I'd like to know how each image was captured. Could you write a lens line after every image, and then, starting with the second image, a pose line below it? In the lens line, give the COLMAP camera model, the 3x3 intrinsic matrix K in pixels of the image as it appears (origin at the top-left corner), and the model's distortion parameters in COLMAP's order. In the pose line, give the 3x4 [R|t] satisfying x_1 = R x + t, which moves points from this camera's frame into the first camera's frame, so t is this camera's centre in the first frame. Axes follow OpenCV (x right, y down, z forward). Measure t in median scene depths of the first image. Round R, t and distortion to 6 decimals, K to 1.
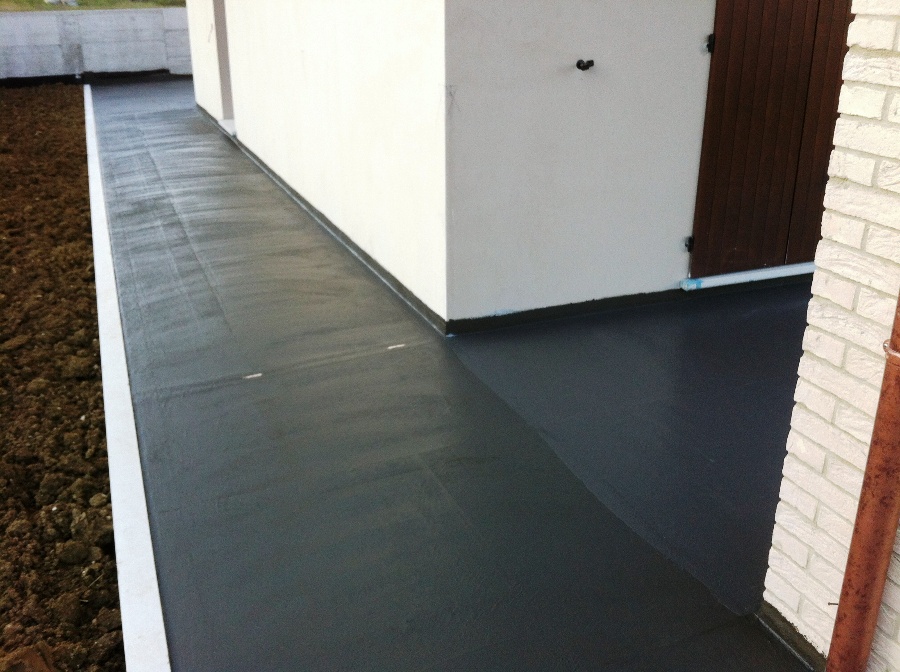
lens RADIAL K [[910.4, 0, 449.5], [0, 910.4, 336.3], [0, 0, 1]] dist [-0.025249, 0.000000]
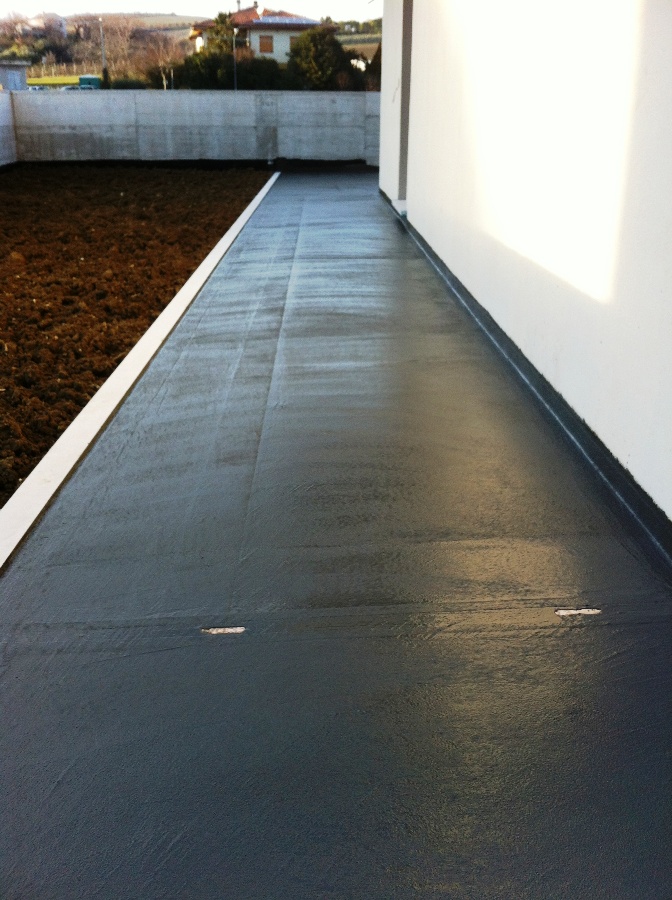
lens RADIAL K [[910.4, 0, 337.5], [0, 910.4, 448.0], [0, 0, 1]] dist [-0.025249, 0.000000]
pose [[0.939163, 0.135848, -0.315465, -0.010386], [-0.140571, 0.990039, 0.007848, -0.013006], [0.313389, 0.036974, 0.948905, 0.149443]]
